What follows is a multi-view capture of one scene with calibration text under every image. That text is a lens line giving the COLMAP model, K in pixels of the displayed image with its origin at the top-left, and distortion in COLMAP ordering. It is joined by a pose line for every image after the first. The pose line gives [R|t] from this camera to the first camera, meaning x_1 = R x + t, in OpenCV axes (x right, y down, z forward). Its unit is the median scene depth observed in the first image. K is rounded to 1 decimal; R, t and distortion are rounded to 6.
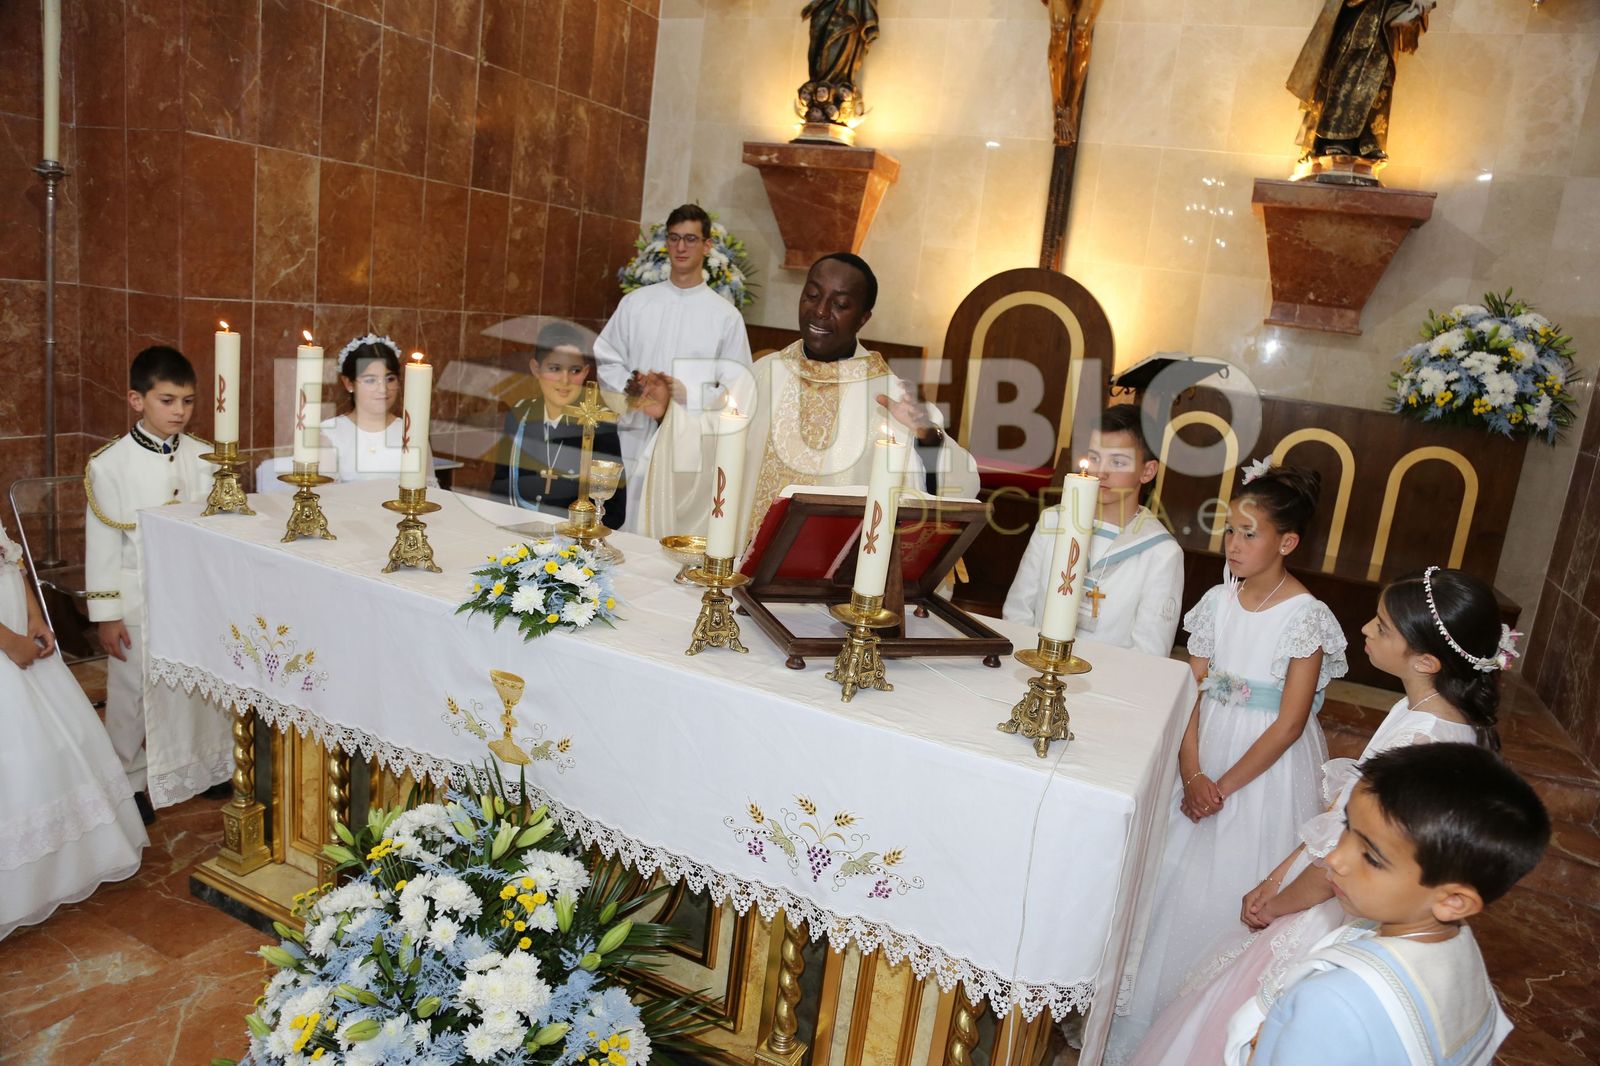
lens RADIAL K [[1076.7, 0, 803.5], [0, 1076.7, 538.4], [0, 0, 1]] dist [-0.119546, 0.067872]
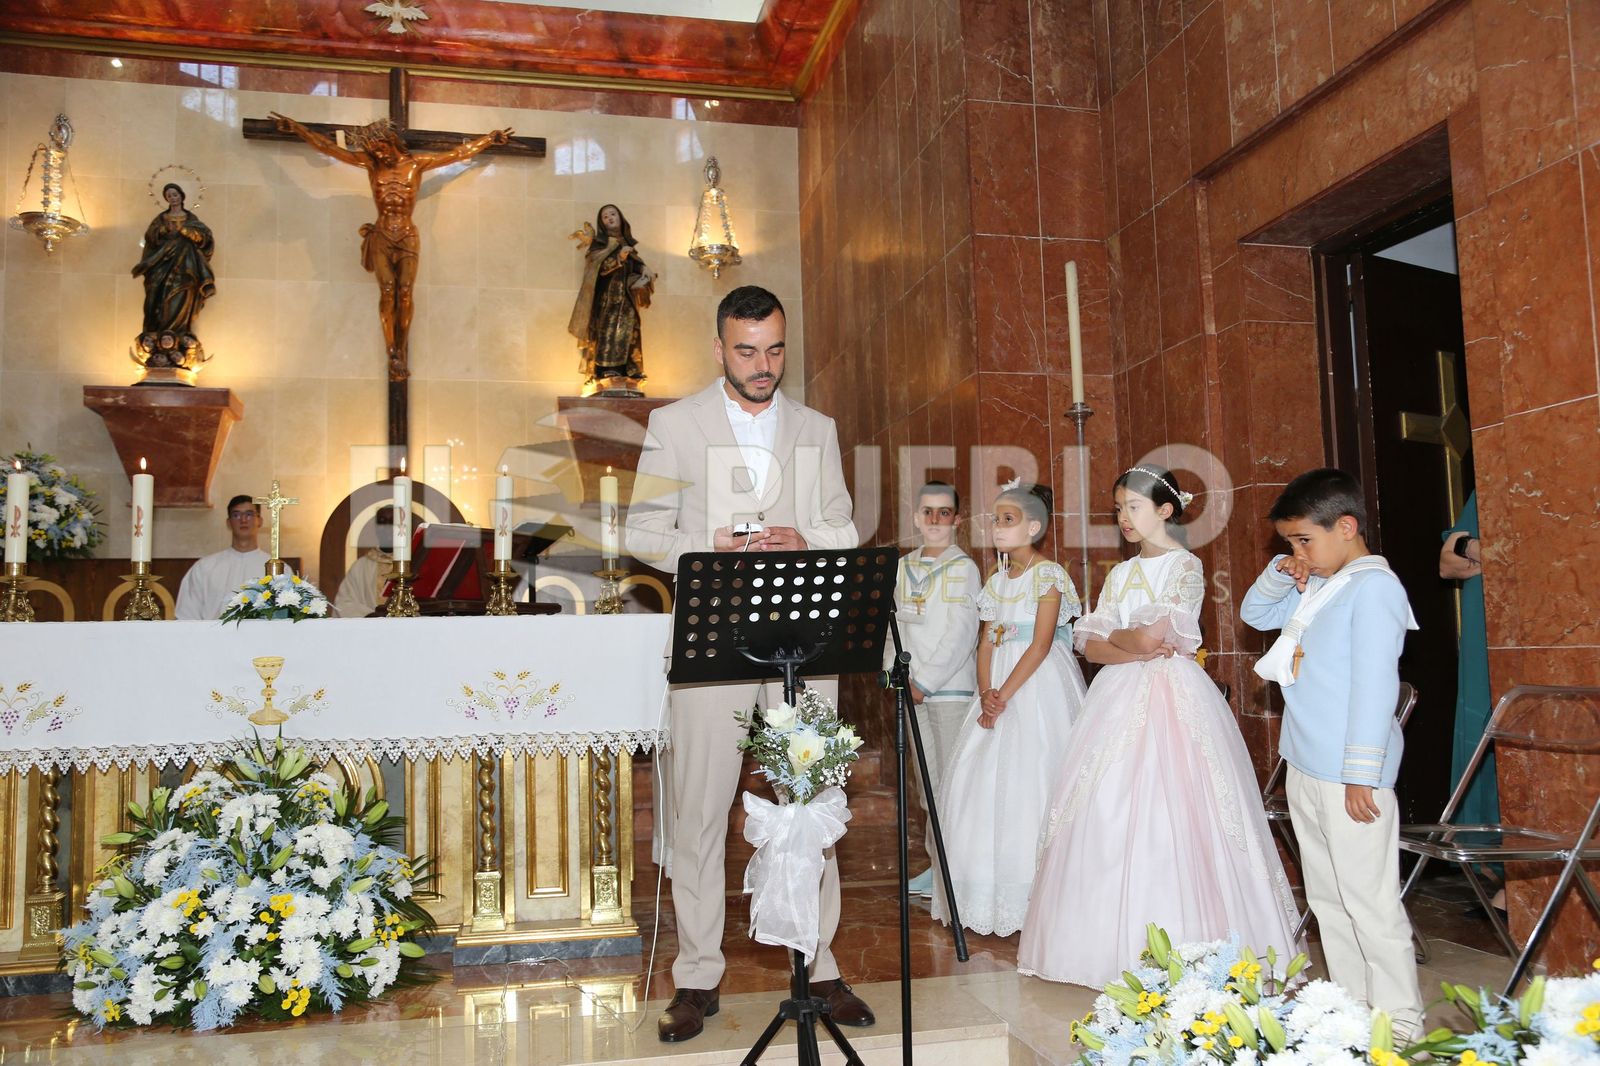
lens RADIAL K [[1268.1, 0, 814.2], [0, 1268.1, 540.1], [0, 0, 1]] dist [-0.078138, 0.082964]
pose [[0.781392, -0.080033, 0.618888, -0.318405], [0.245214, 0.951346, -0.186575, 0.205305], [-0.573844, 0.297548, 0.762999, -0.350006]]
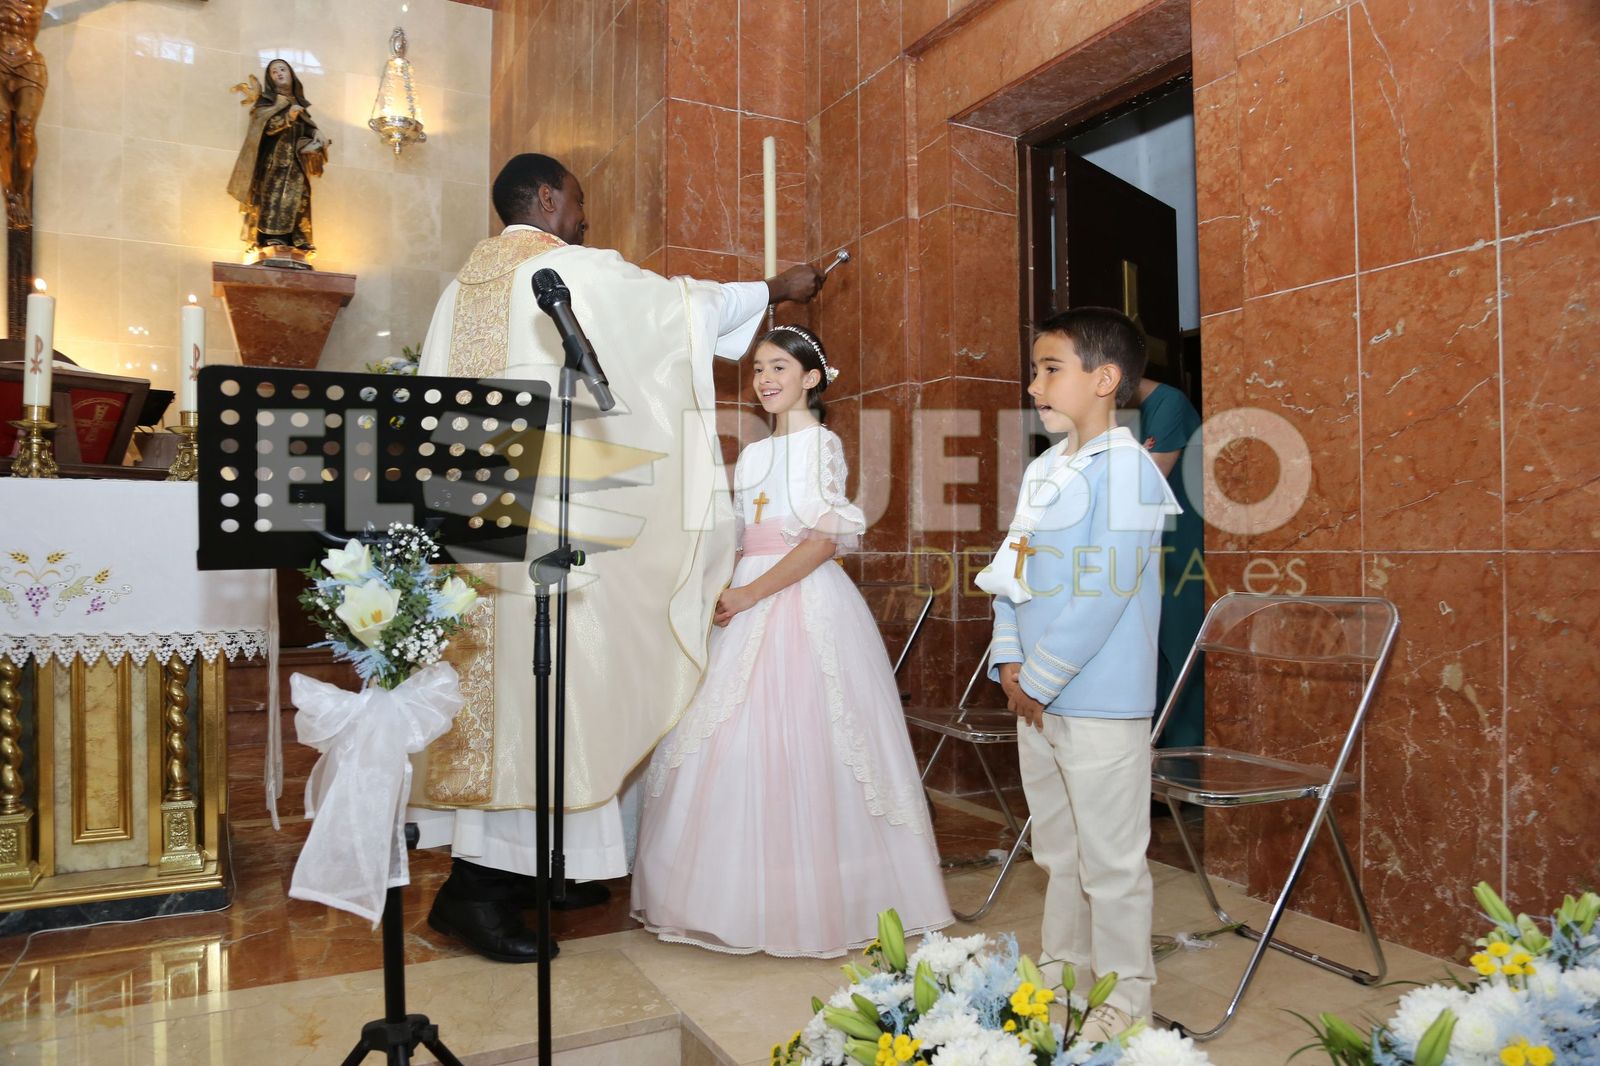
lens RADIAL K [[1083.4, 0, 807.1], [0, 1083.4, 535.0], [0, 0, 1]] dist [-0.119124, 0.067733]
pose [[0.593995, -0.106867, 0.797339, -0.159508], [0.243344, 0.968573, -0.051468, 0.194262], [-0.766781, 0.224599, 0.601333, -0.189071]]
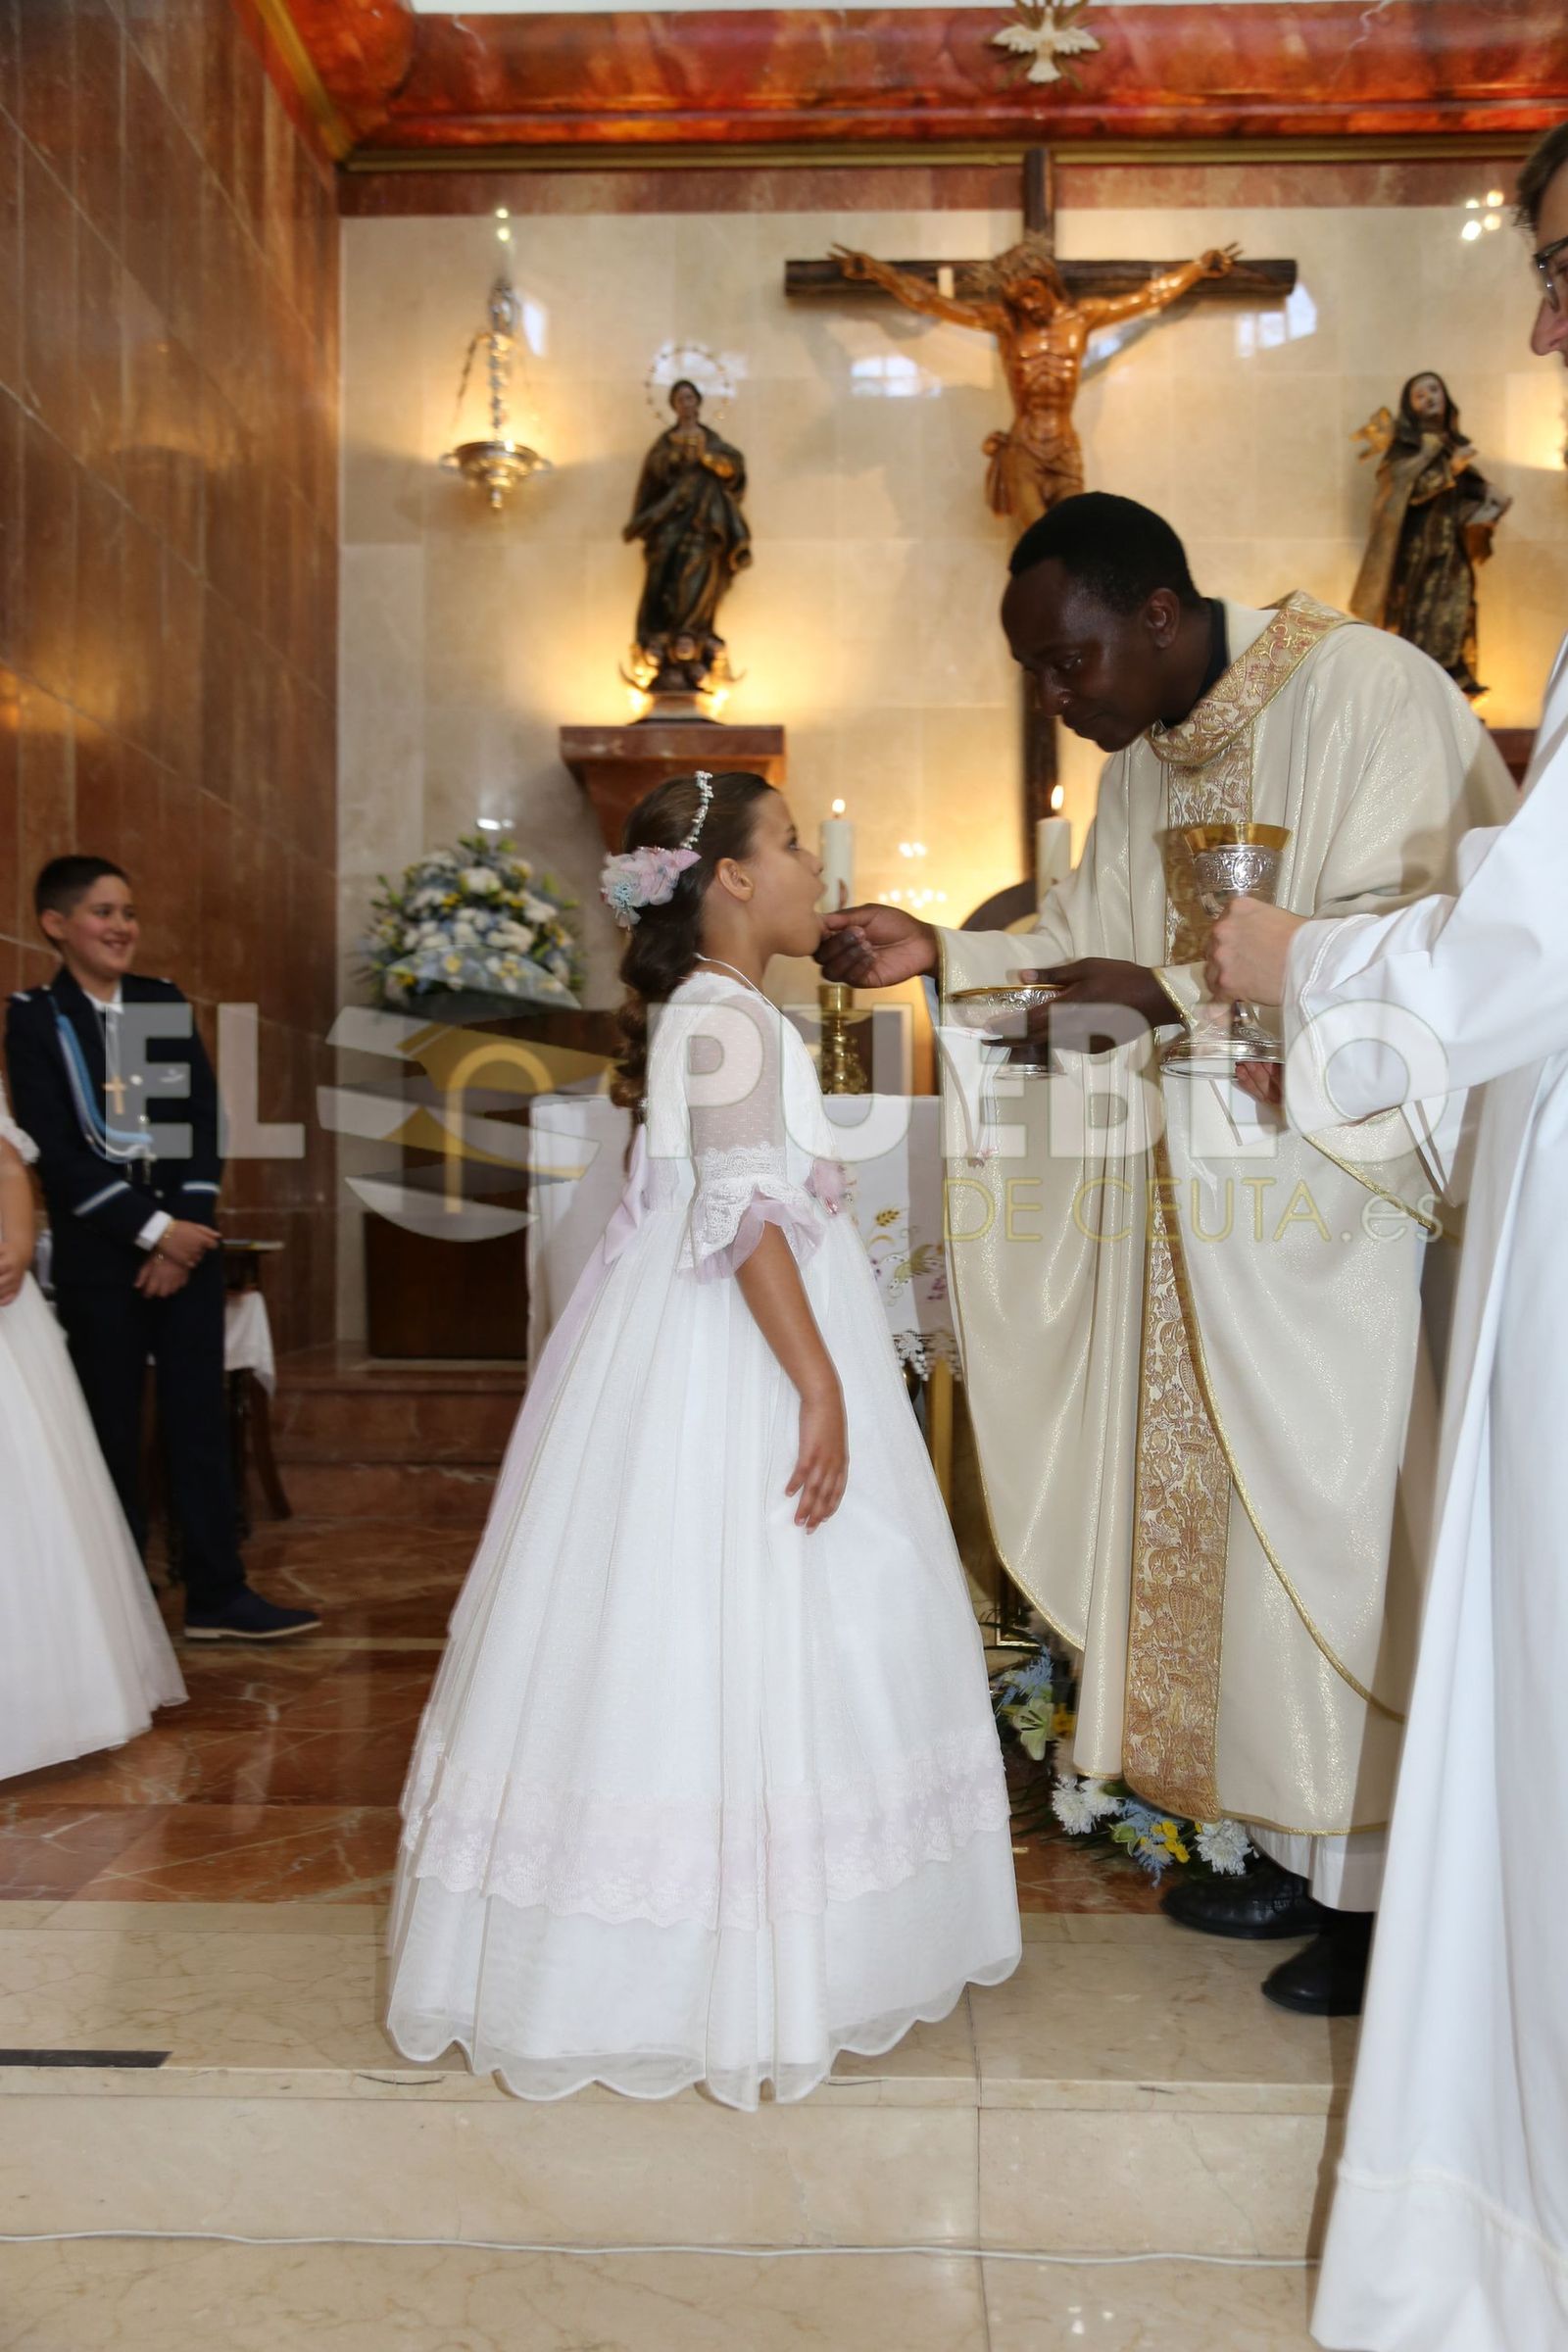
lens RADIAL K [[1985.7, 0, 788.9], [0, 1985.7, 1186.3], [0, 0, 1]] dist [-0.048489, 0.077001]
pose [[0.917066, -0.108784, 0.383609, -0.497947], [0.182019, 0.970188, -0.160013, 0.124648], [-0.354766, 0.216567, 0.909527, -0.067562]]
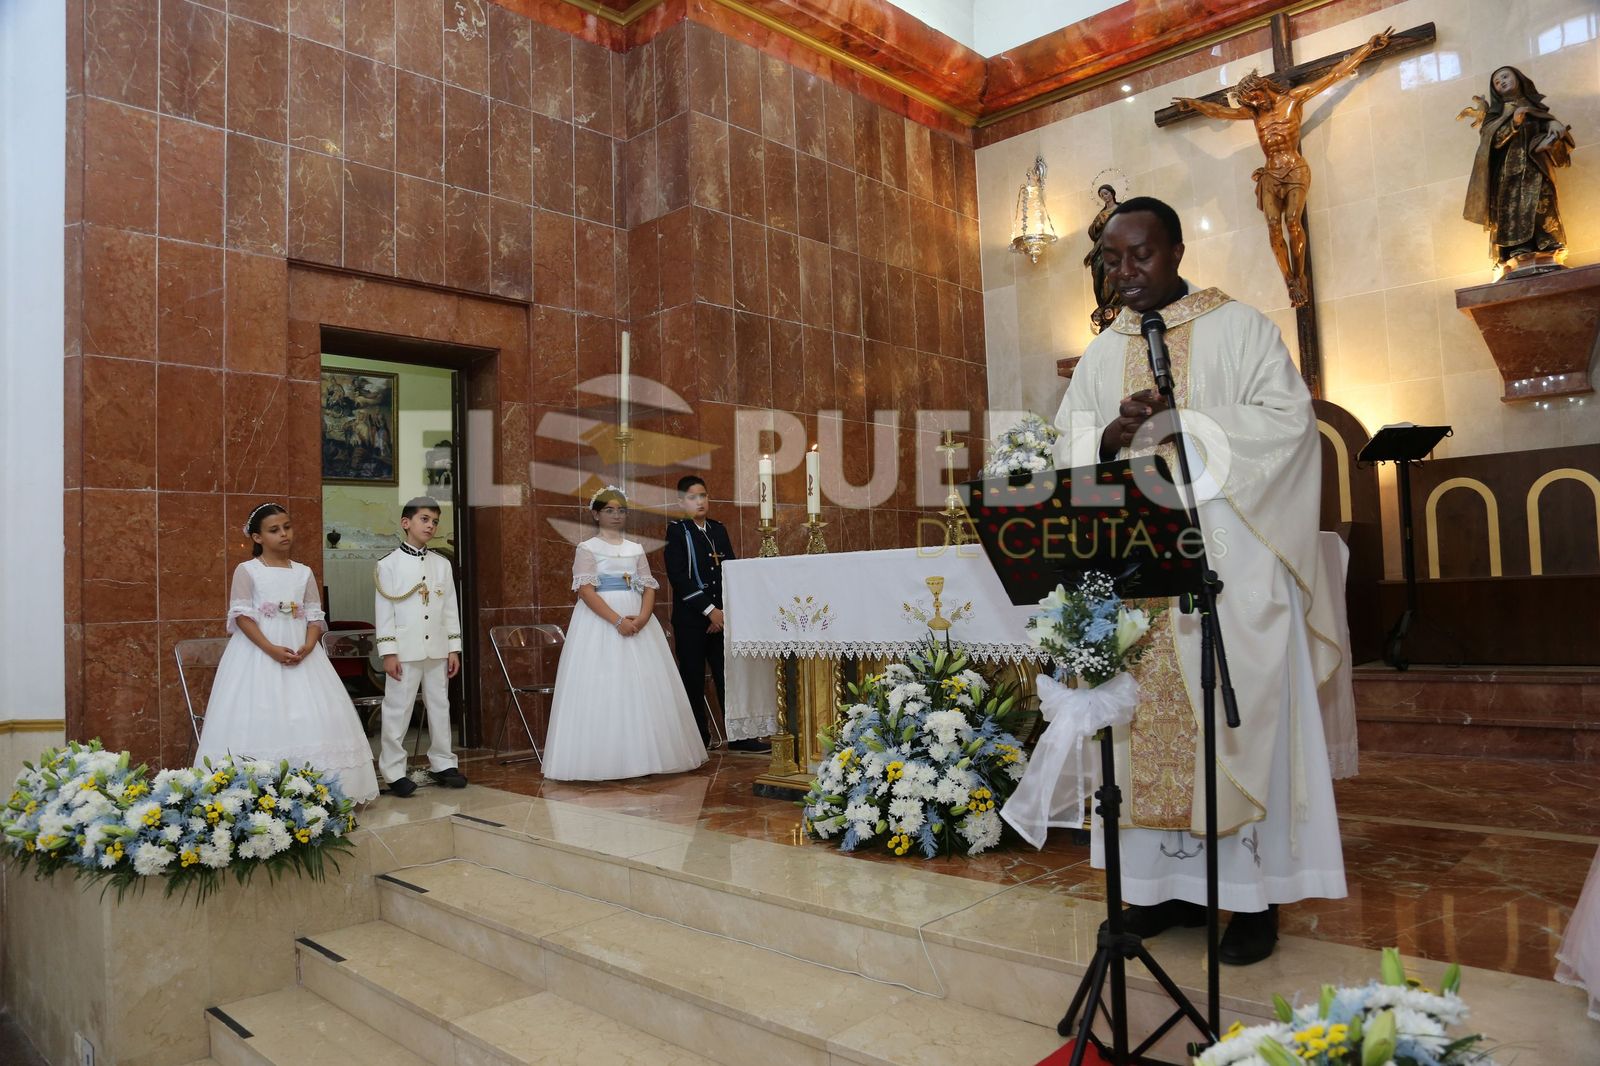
lens RADIAL K [[1101.0, 0, 800.1], [0, 1101.0, 538.0], [0, 0, 1]] dist [-0.117197, 0.075534]
pose [[0.932513, -0.162269, -0.322628, 0.059720], [0.067802, 0.956147, -0.284932, 0.254016], [0.354715, 0.243828, 0.902621, -0.365945]]
